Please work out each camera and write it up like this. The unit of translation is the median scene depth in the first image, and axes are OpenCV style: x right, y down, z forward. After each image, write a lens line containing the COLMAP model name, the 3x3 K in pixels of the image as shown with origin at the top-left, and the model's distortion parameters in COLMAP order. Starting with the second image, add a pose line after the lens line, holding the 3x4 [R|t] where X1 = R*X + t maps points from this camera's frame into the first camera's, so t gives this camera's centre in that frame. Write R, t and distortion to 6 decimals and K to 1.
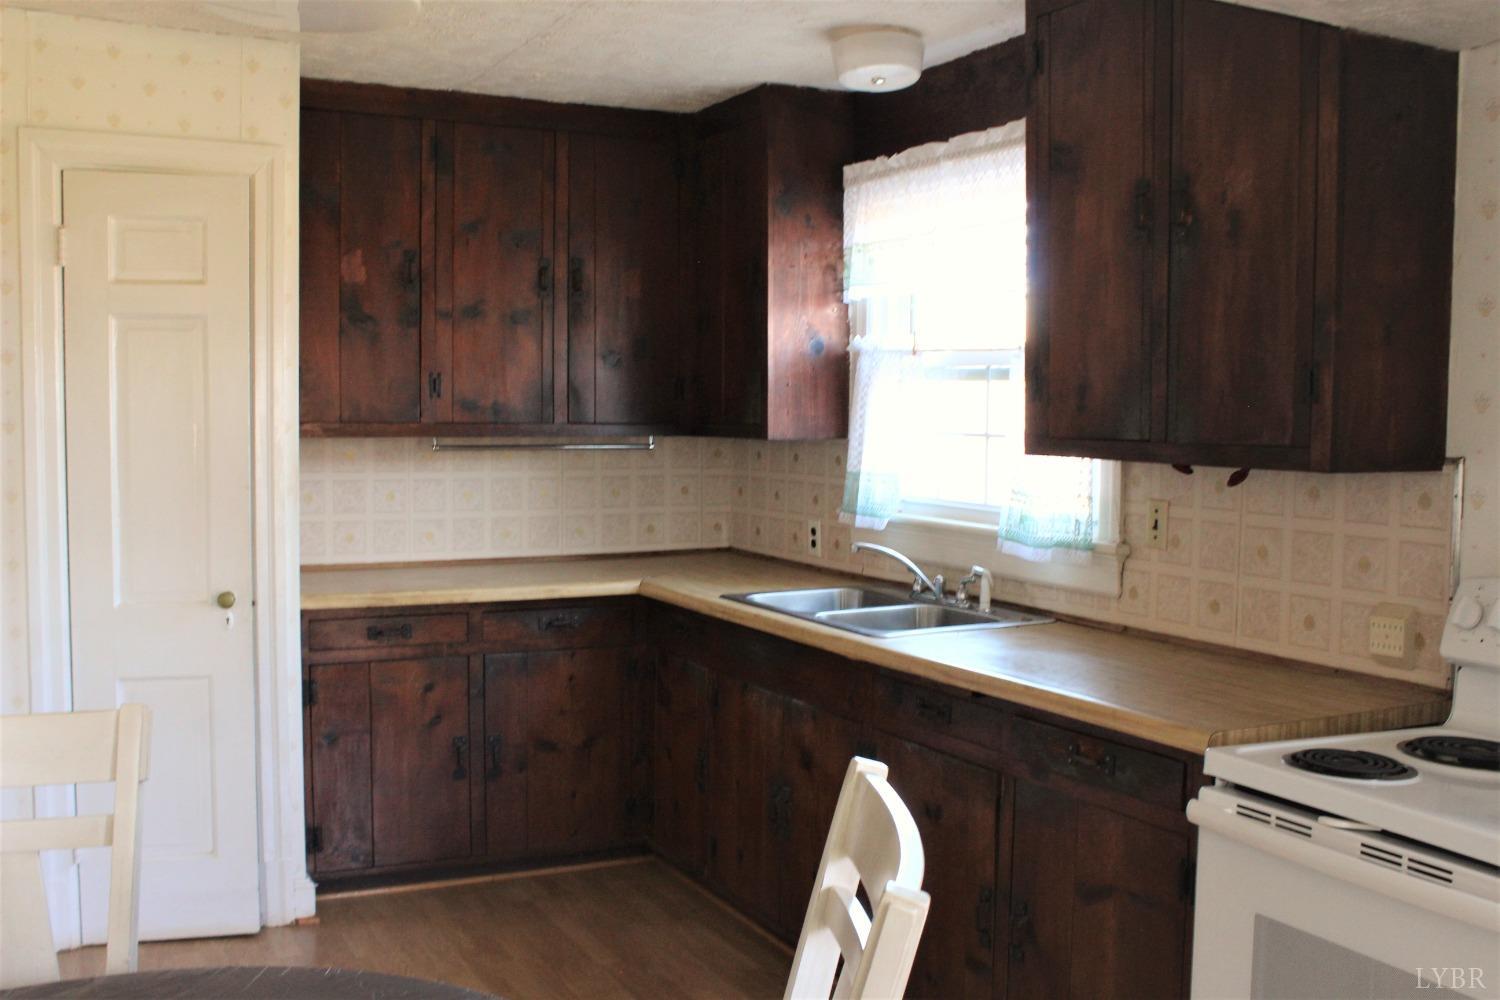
lens RADIAL K [[1470.8, 0, 750.0], [0, 1470.8, 500.0], [0, 0, 1]] dist [-0.073045, 0.150183]
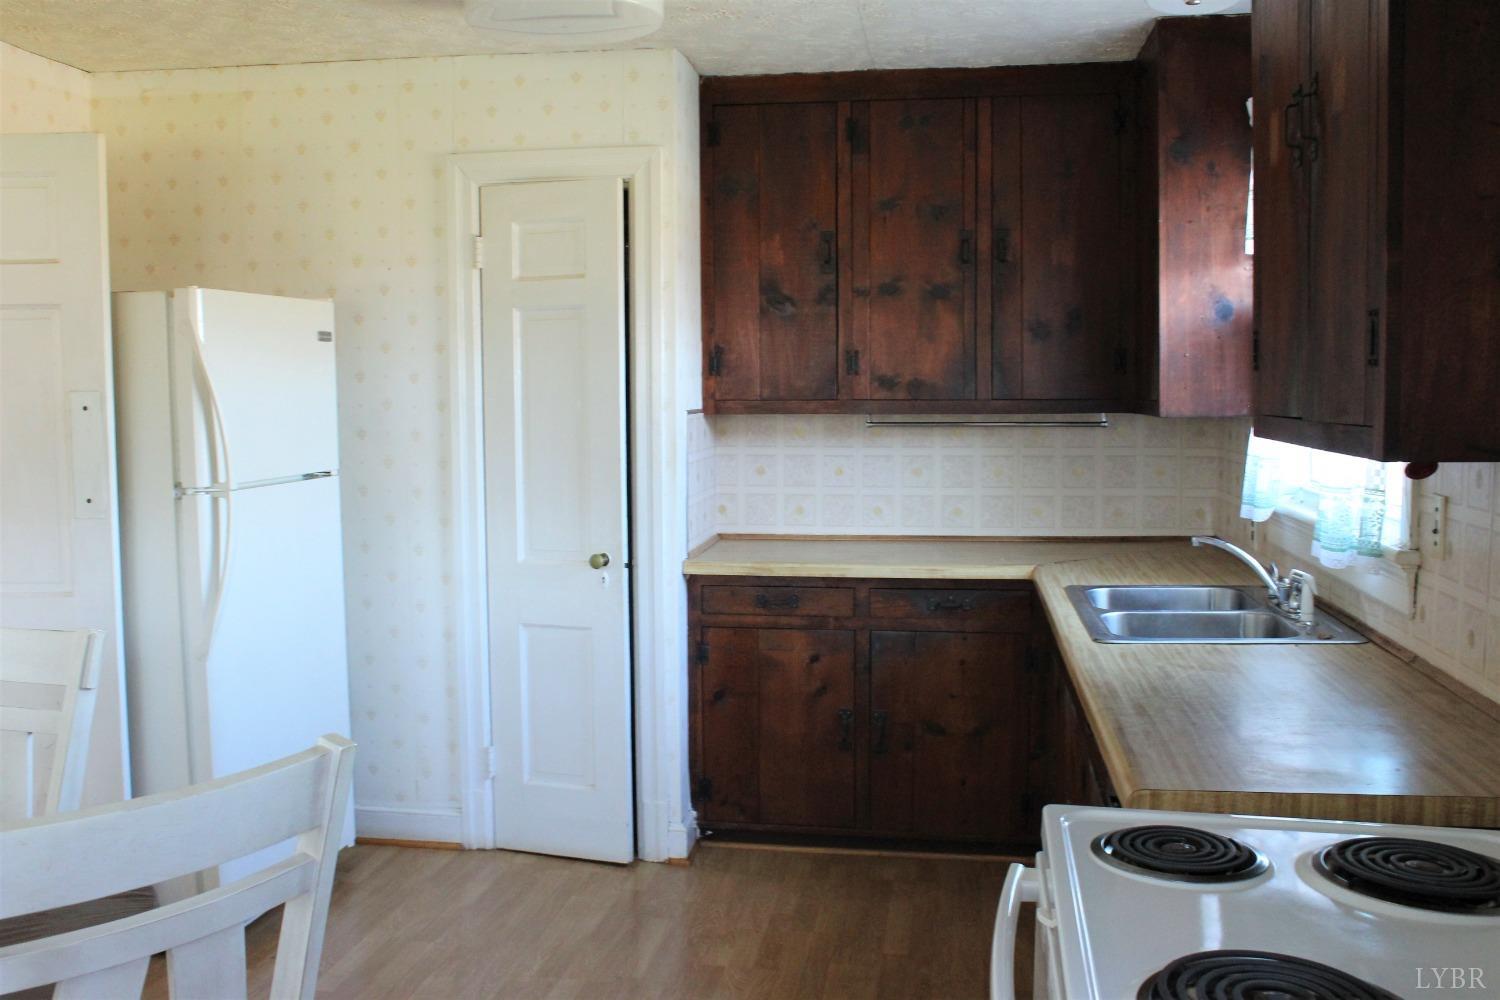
lens RADIAL K [[1471.4, 0, 750.0], [0, 1471.4, 500.0], [0, 0, 1]] dist [-0.062654, 0.002569]
pose [[0.825246, 0.032443, -0.563840, 0.310352], [-0.022981, 0.999451, 0.023872, -0.006078], [0.564305, -0.006743, 0.825539, 0.119946]]
